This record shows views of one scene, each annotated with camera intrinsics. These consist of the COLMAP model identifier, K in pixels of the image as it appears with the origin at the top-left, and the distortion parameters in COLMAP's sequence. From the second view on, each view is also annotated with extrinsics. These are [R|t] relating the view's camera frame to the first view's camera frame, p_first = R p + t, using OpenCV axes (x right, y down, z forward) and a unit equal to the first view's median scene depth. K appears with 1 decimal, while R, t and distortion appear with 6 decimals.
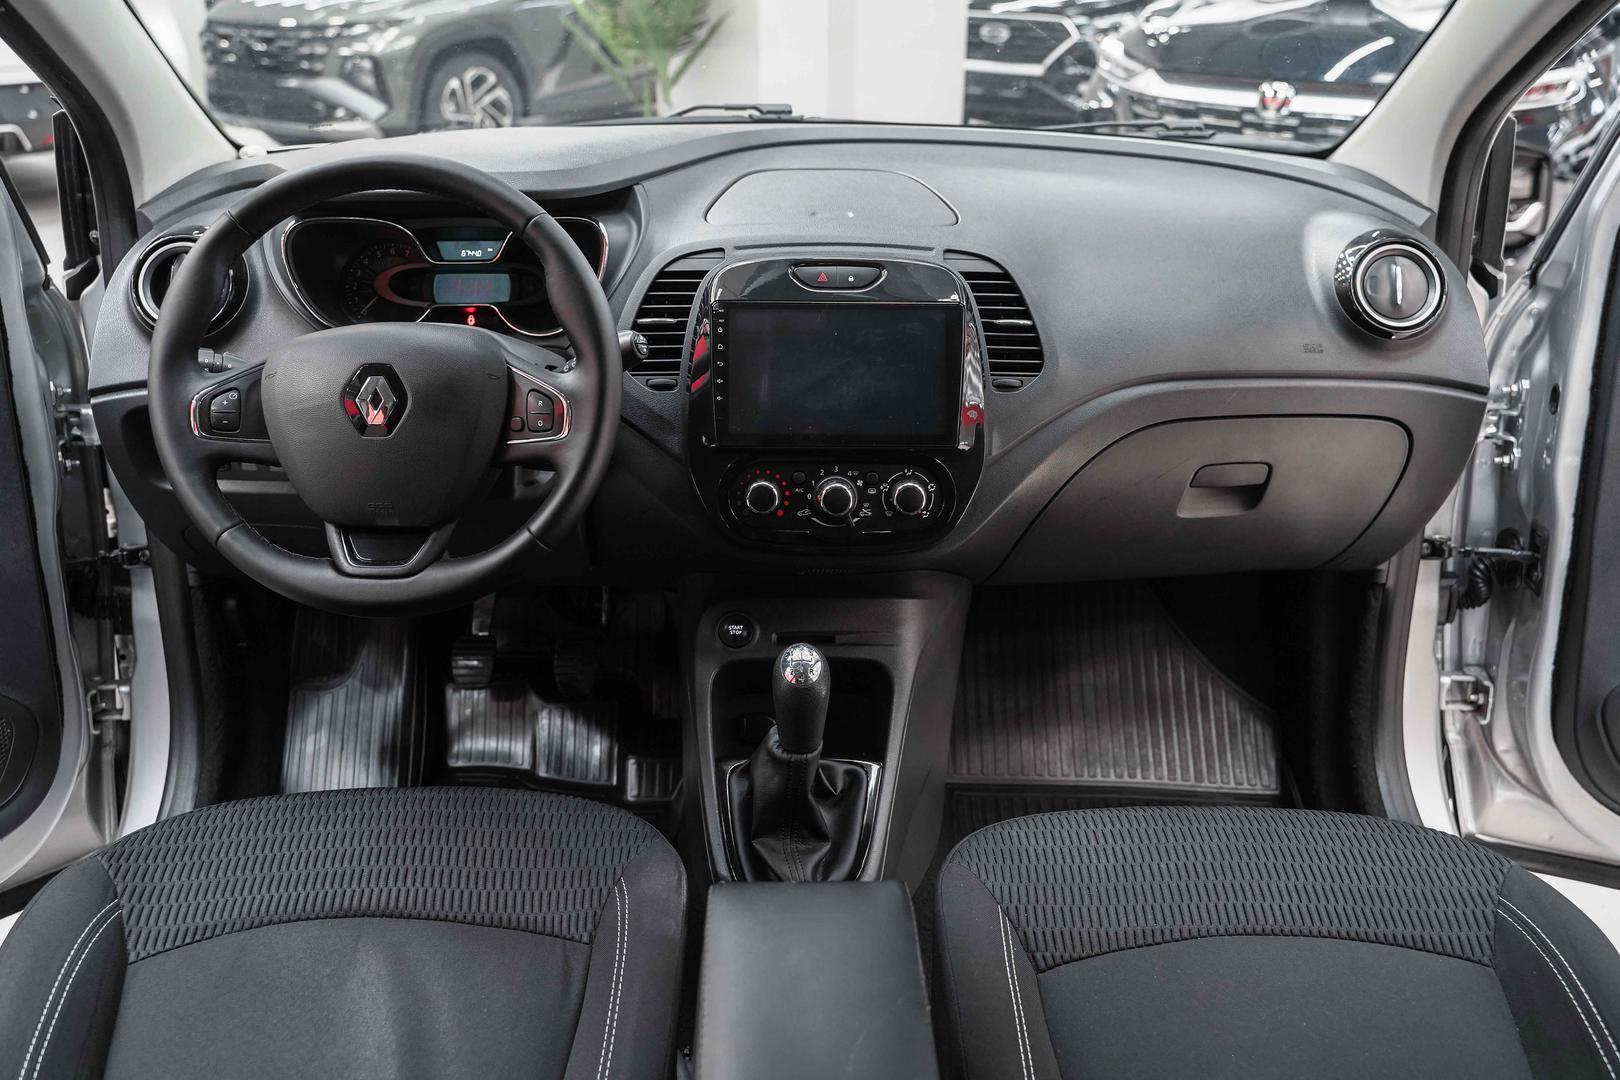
lens RADIAL K [[1355.3, 0, 809.4], [0, 1355.3, 453.1], [0, 0, 1]] dist [-0.008616, 0.011361]
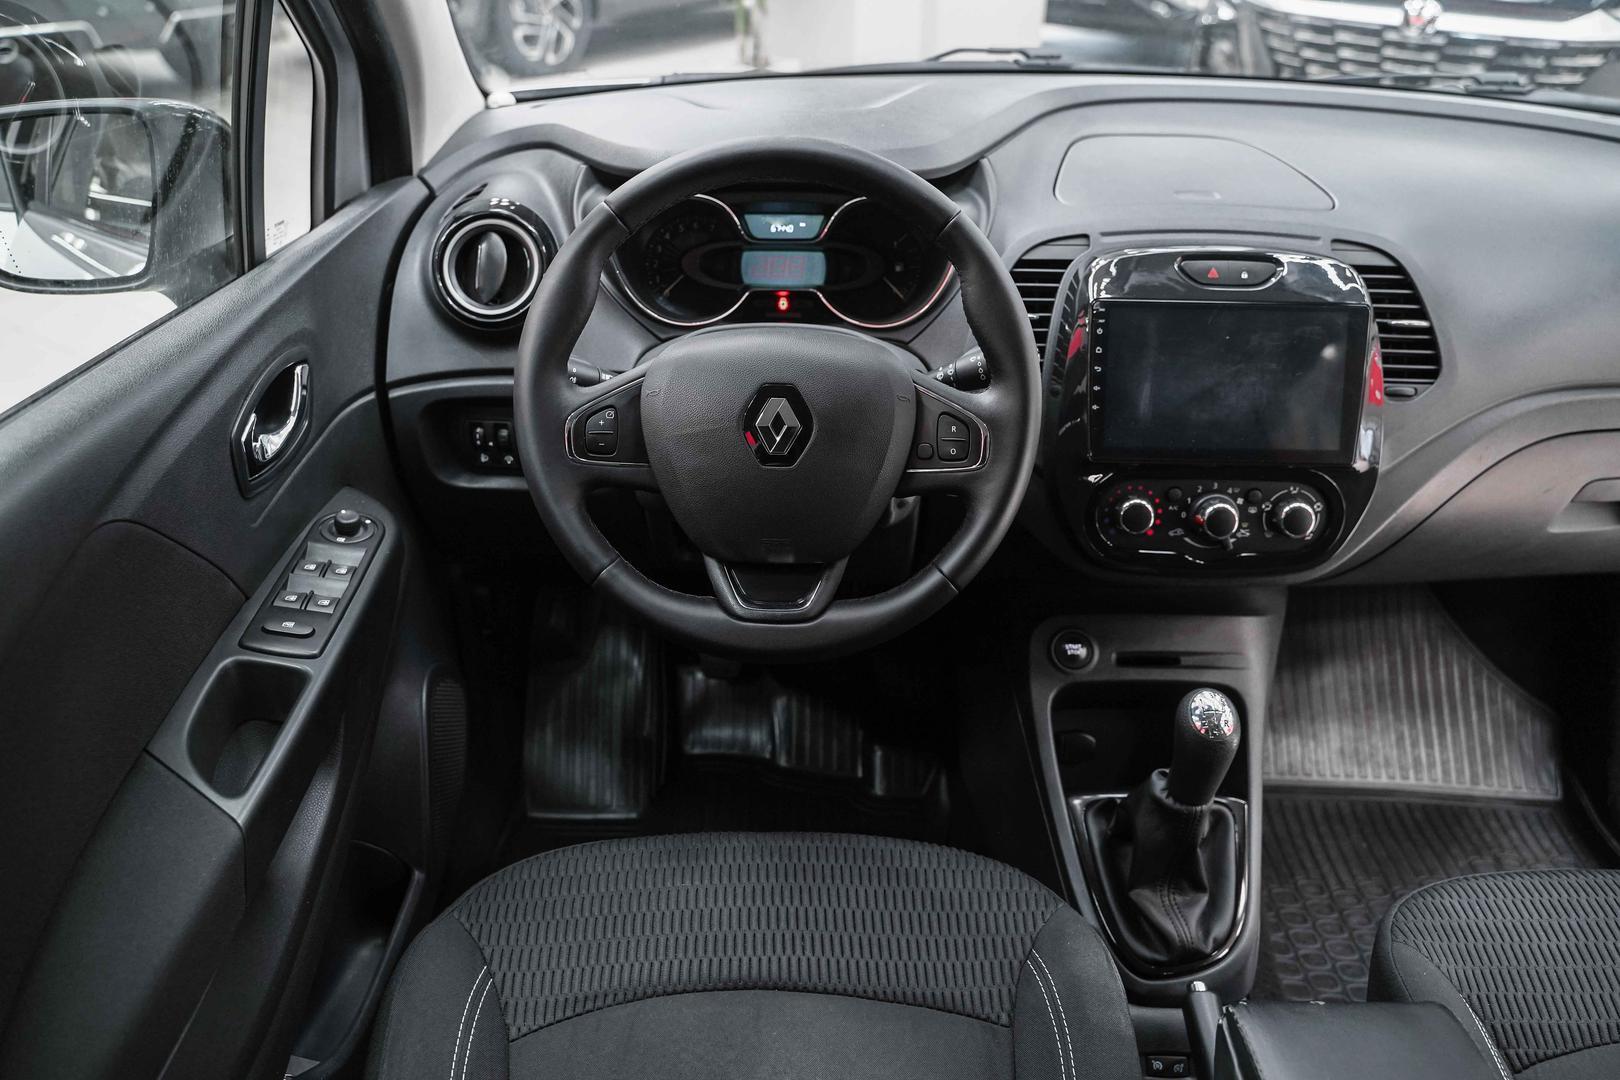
lens RADIAL K [[1355.3, 0, 809.4], [0, 1355.3, 453.1], [0, 0, 1]] dist [-0.008616, 0.011361]
pose [[0.999798, 0.017403, -0.010064, -0.235326], [-0.016598, 0.997030, 0.075209, -0.071127], [0.011343, -0.075026, 0.997117, 0.093841]]
